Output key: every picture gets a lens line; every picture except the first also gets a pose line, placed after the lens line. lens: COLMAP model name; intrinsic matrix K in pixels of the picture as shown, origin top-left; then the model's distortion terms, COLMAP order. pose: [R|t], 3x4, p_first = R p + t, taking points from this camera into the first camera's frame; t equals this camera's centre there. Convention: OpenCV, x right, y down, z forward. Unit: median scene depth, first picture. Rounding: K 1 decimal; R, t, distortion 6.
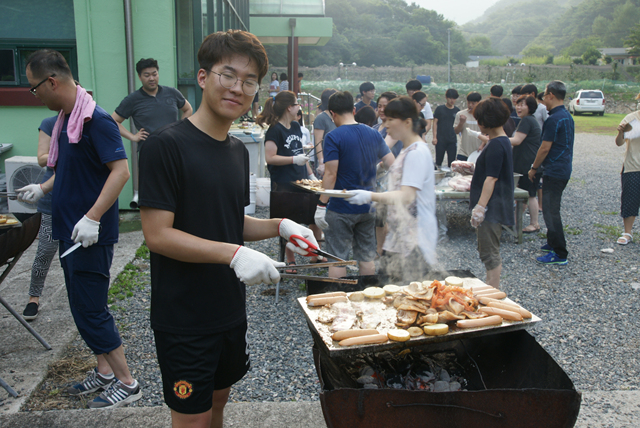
lens RADIAL K [[647.1, 0, 317.8], [0, 647.1, 210.7], [0, 0, 1]] dist [0.005181, 0.000000]
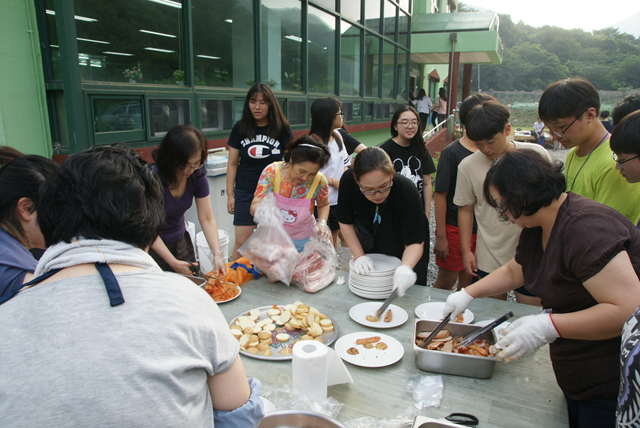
lens RADIAL K [[424.8, 0, 313.9], [0, 424.8, 211.7], [0, 0, 1]] dist [-0.053339, 0.029214]
pose [[0.877966, 0.123585, -0.462496, 0.102115], [-0.097515, 0.992016, 0.079965, -0.054541], [0.468686, -0.025107, 0.883008, 0.317432]]
